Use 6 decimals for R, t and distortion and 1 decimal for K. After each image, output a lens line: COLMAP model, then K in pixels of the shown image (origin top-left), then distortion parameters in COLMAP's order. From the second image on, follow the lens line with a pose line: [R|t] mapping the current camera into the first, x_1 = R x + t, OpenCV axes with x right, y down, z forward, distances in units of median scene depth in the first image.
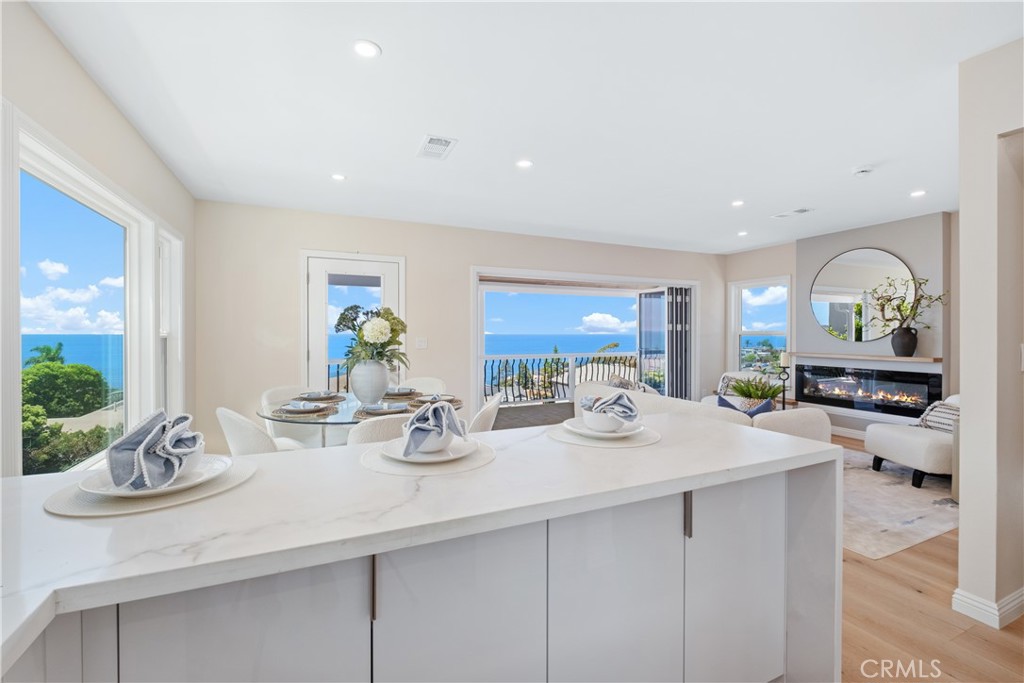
lens RADIAL K [[436.0, 0, 509.9], [0, 436.0, 337.4], [0, 0, 1]] dist [0.000910, -0.006501]
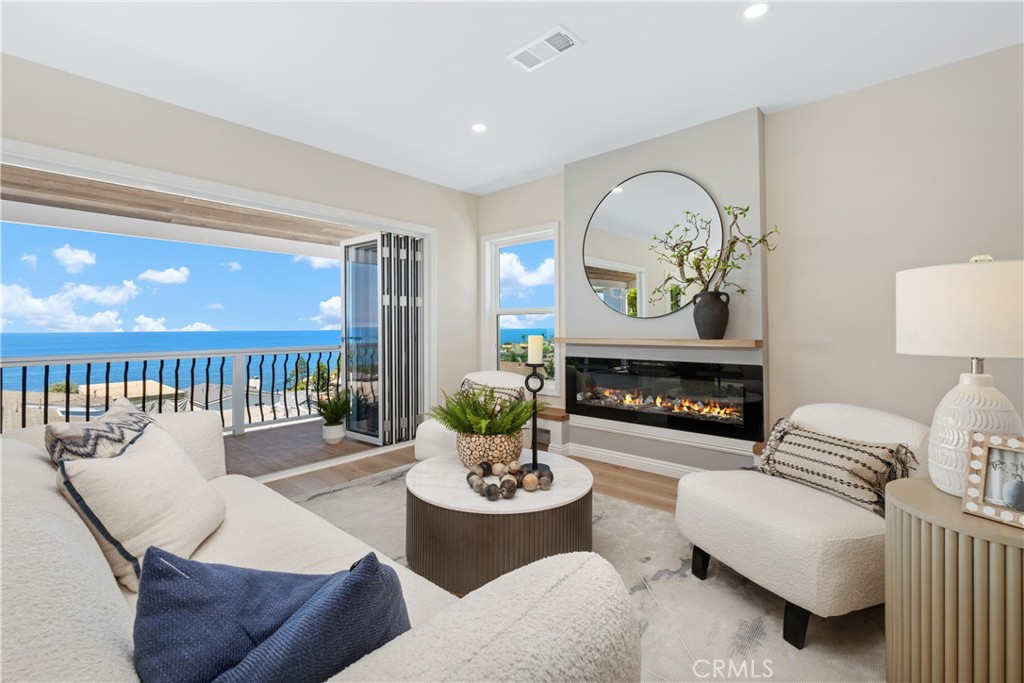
lens RADIAL K [[445.3, 0, 509.8], [0, 445.3, 321.3], [0, 0, 1]] dist [-0.001010, -0.000926]
pose [[0.911818, -0.000259, 0.410594, 0.371780], [0.010904, 0.999662, -0.023583, 0.029156], [-0.410449, 0.025980, 0.911513, 0.518740]]
